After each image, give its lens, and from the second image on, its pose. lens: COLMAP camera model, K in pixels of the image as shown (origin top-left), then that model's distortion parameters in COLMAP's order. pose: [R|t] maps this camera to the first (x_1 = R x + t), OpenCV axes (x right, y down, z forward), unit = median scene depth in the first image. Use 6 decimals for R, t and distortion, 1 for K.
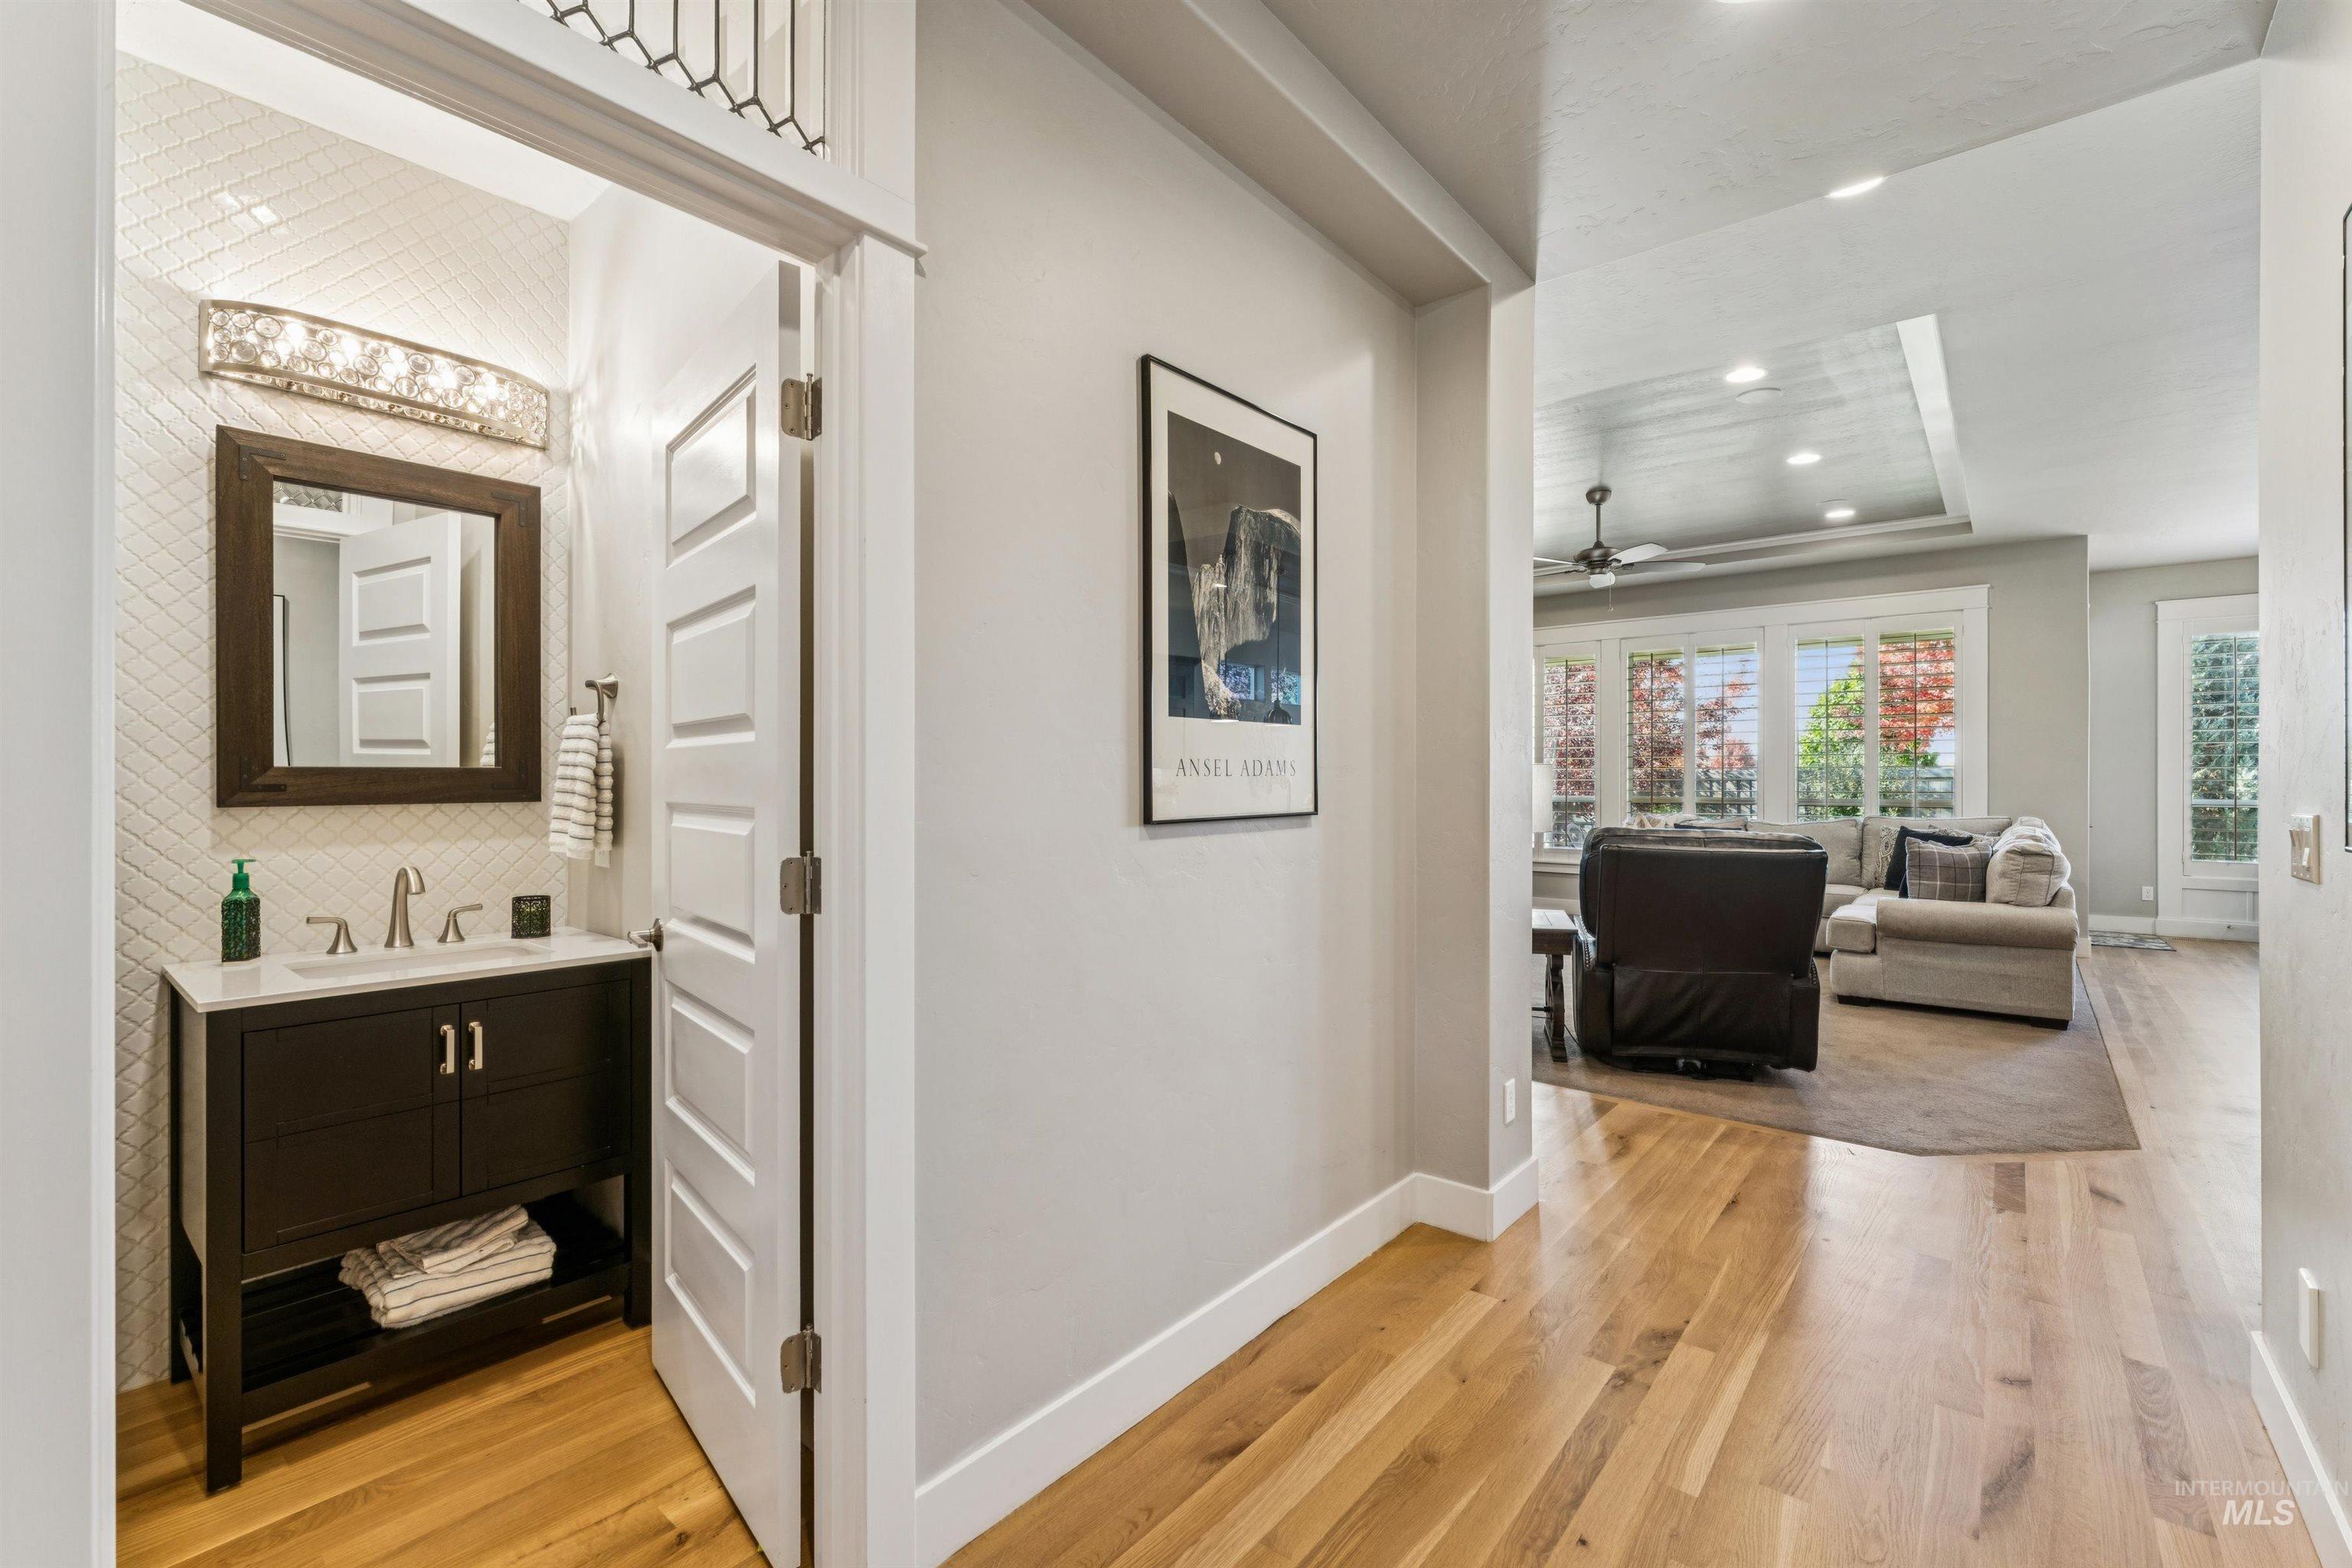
lens RADIAL K [[1013.7, 0, 1177.0], [0, 1013.7, 787.3], [0, 0, 1]] dist [-0.001643, 0.000002]
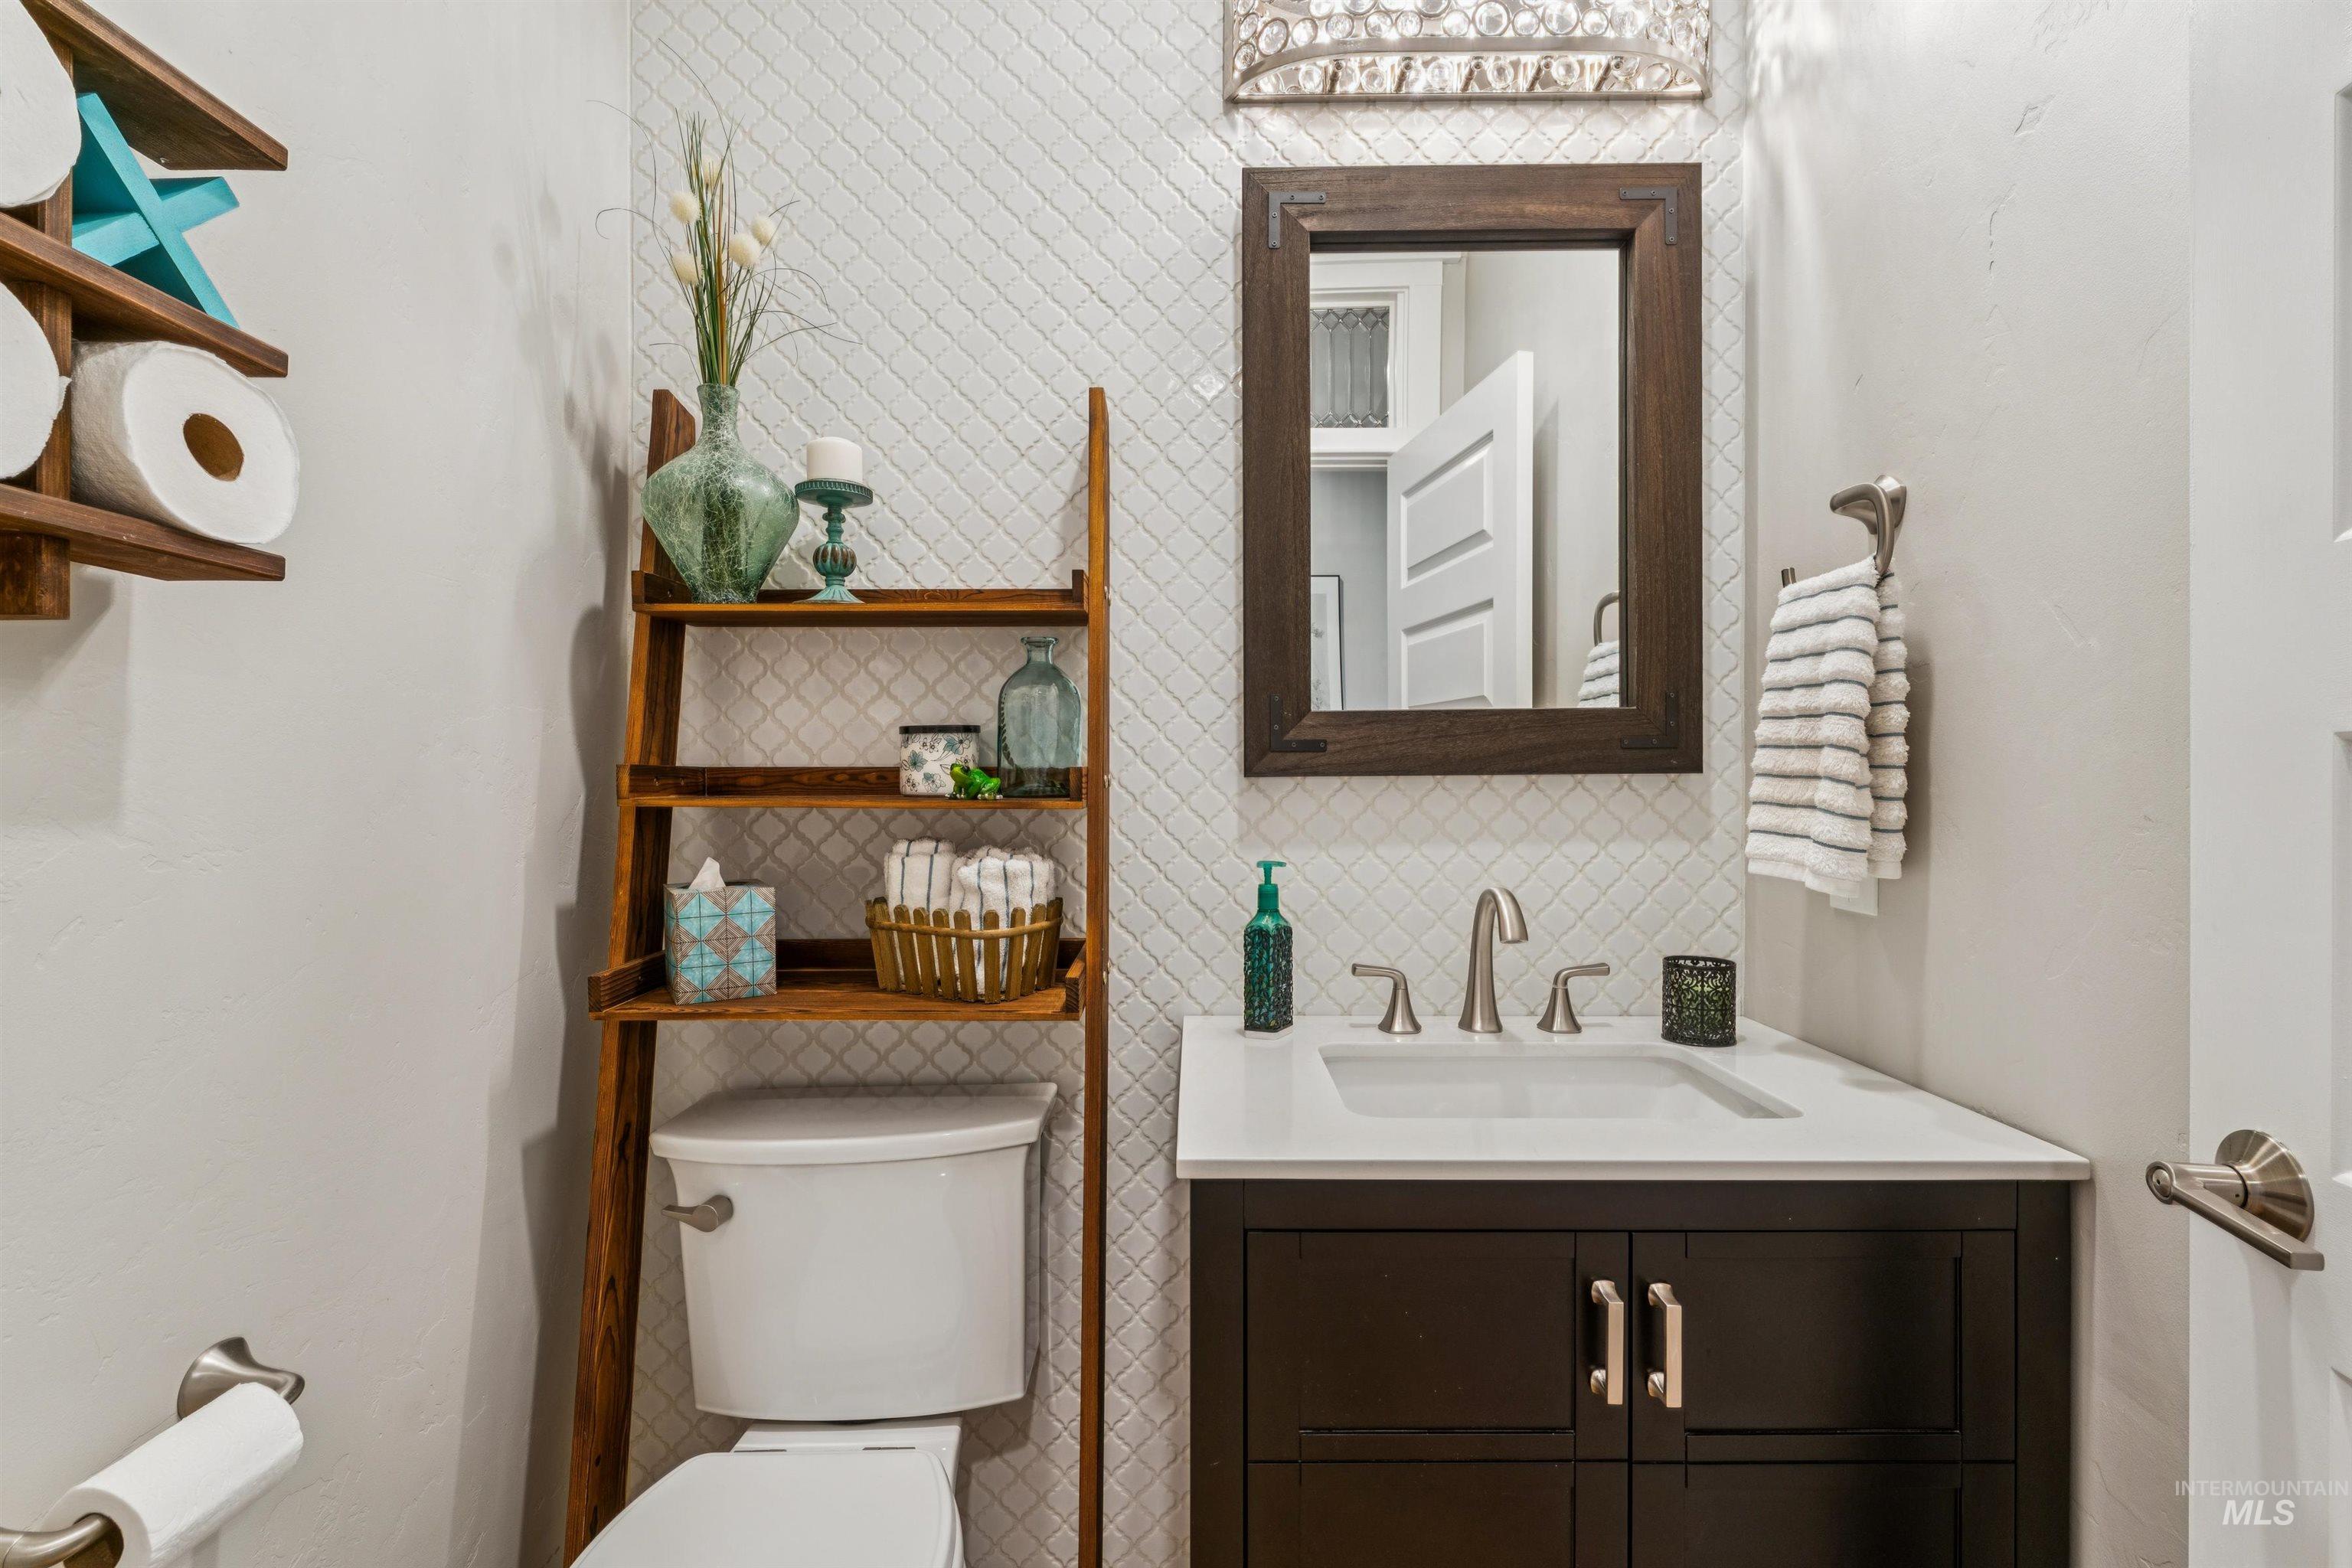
lens RADIAL K [[1068.7, 0, 1175.5], [0, 1068.7, 783.7], [0, 0, 1]] dist [-0.000271, -0.000088]
pose [[0.637187, -0.004986, -0.770693, -0.416529], [-0.000850, 0.999974, -0.007173, 0.026338], [0.770709, 0.005225, 0.637166, 0.489890]]
